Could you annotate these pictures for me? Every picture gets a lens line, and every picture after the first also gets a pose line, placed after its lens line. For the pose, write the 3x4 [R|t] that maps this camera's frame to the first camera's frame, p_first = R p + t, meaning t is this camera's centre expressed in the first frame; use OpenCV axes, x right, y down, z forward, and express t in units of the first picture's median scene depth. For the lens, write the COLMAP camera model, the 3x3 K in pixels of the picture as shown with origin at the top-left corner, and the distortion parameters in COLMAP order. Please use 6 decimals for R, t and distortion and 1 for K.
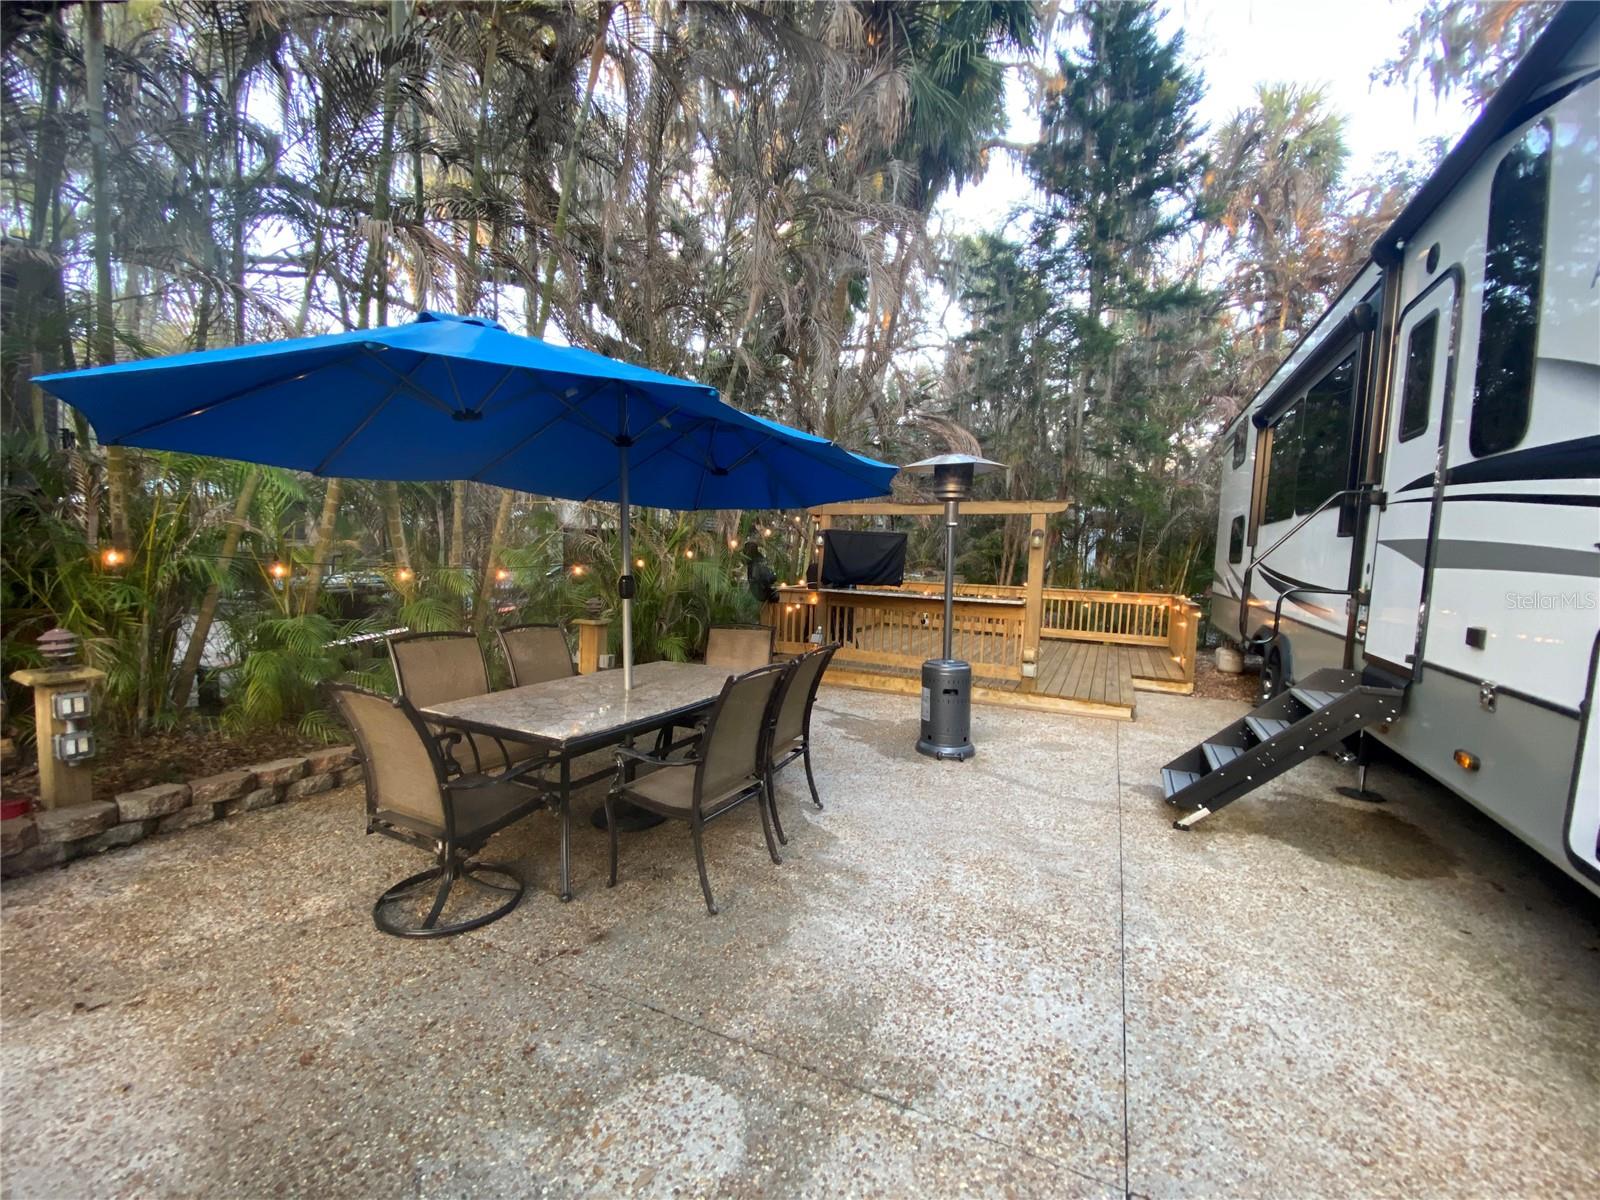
lens RADIAL K [[641.3, 0, 795.6], [0, 641.3, 593.7], [0, 0, 1]] dist [0.012829, -0.016828]
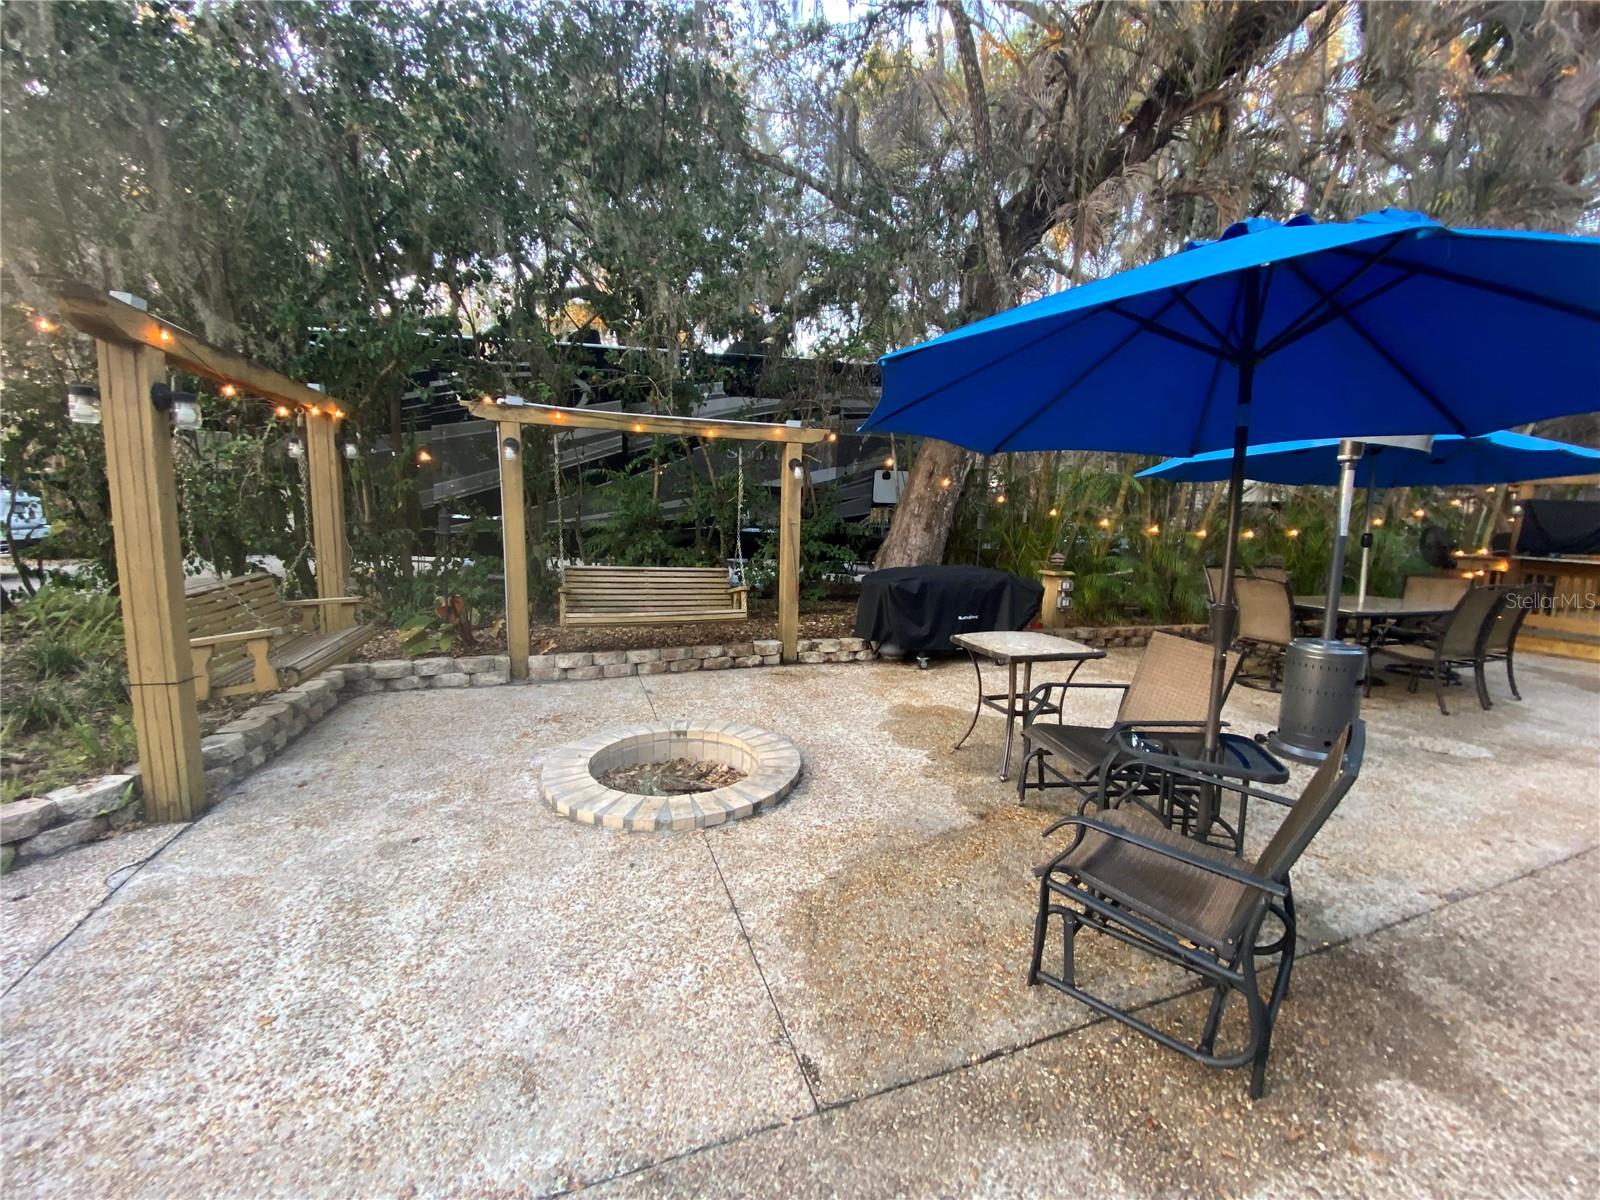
lens RADIAL K [[641.3, 0, 795.6], [0, 641.3, 593.7], [0, 0, 1]] dist [0.012829, -0.016828]
pose [[0.722554, 0.069768, -0.687785, -0.168647], [-0.043142, 0.997506, 0.055863, 0.085064], [0.689967, -0.010692, 0.723762, -1.018269]]
